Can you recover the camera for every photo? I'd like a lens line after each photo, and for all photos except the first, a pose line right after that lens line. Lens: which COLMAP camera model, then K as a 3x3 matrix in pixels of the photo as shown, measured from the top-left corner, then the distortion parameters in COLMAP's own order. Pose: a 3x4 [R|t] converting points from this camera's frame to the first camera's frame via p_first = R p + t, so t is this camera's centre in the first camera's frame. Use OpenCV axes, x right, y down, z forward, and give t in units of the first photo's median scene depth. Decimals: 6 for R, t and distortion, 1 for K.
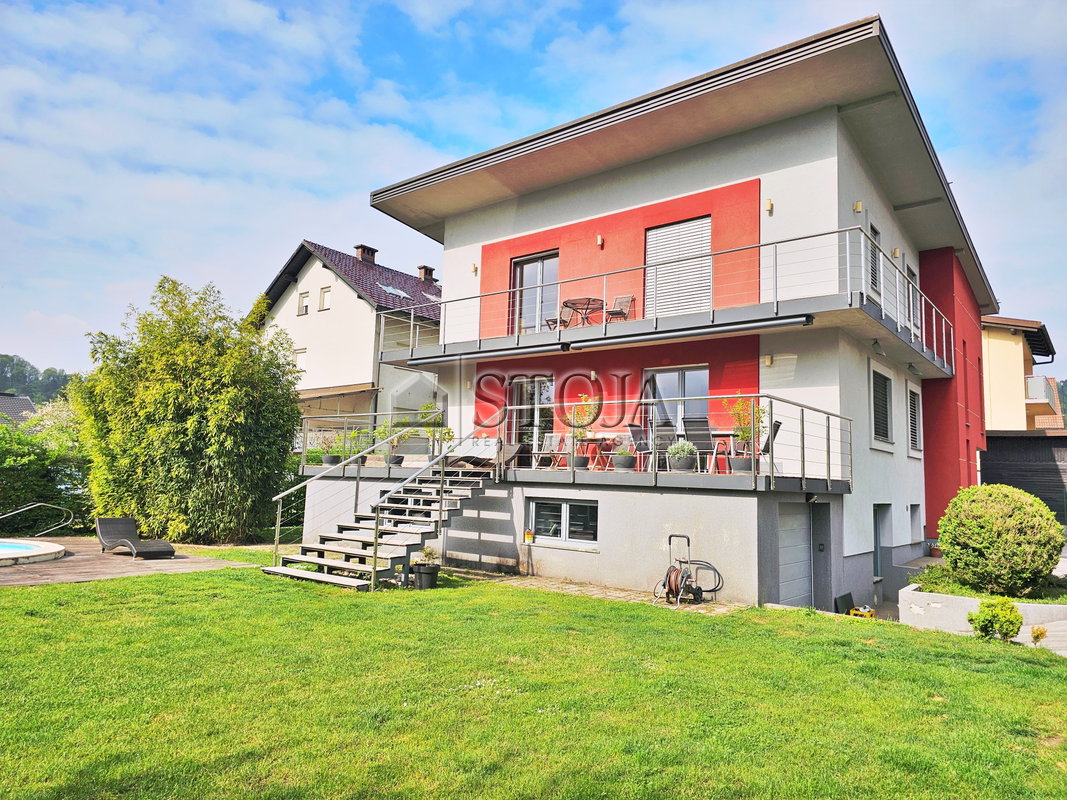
lens RADIAL K [[719.7, 0, 534.4], [0, 719.7, 397.0], [0, 0, 1]] dist [0.005106, 0.000962]
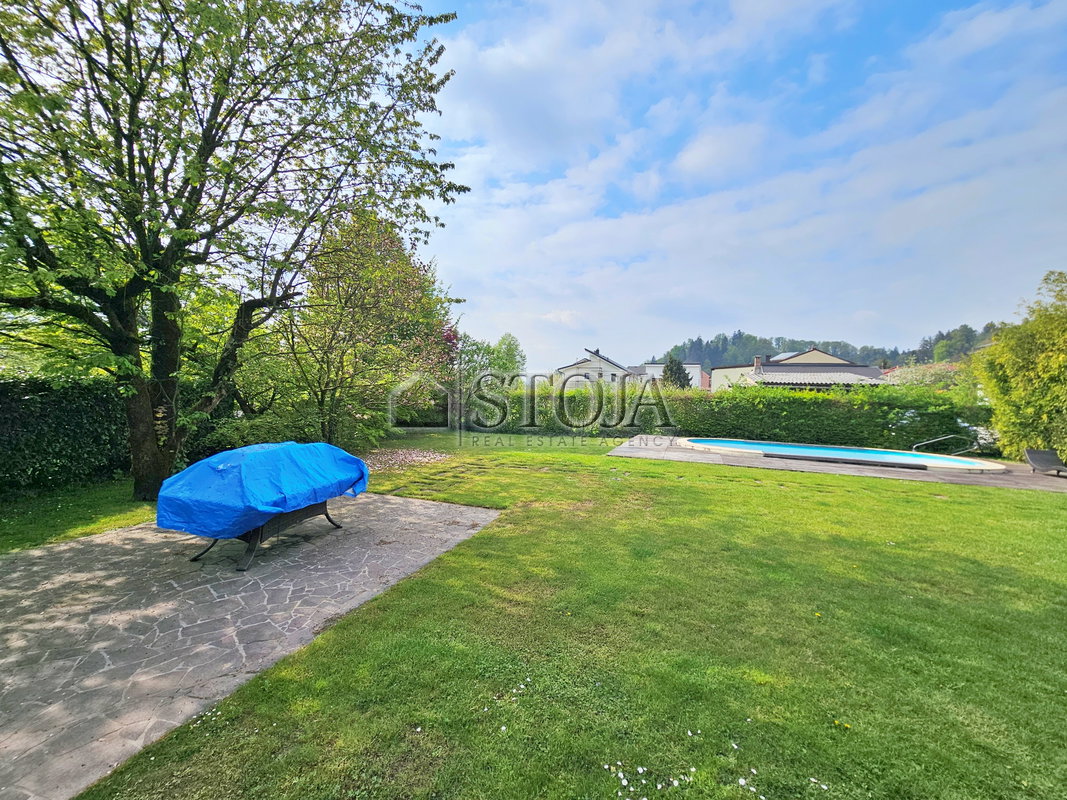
lens RADIAL K [[435.7, 0, 533.2], [0, 435.7, 397.6], [0, 0, 1]] dist [-0.004615, -0.000622]
pose [[0.339481, -0.012311, -0.940532, -0.097928], [0.084159, 0.996302, 0.017336, -0.031707], [0.936840, -0.085039, 0.339262, -0.197892]]
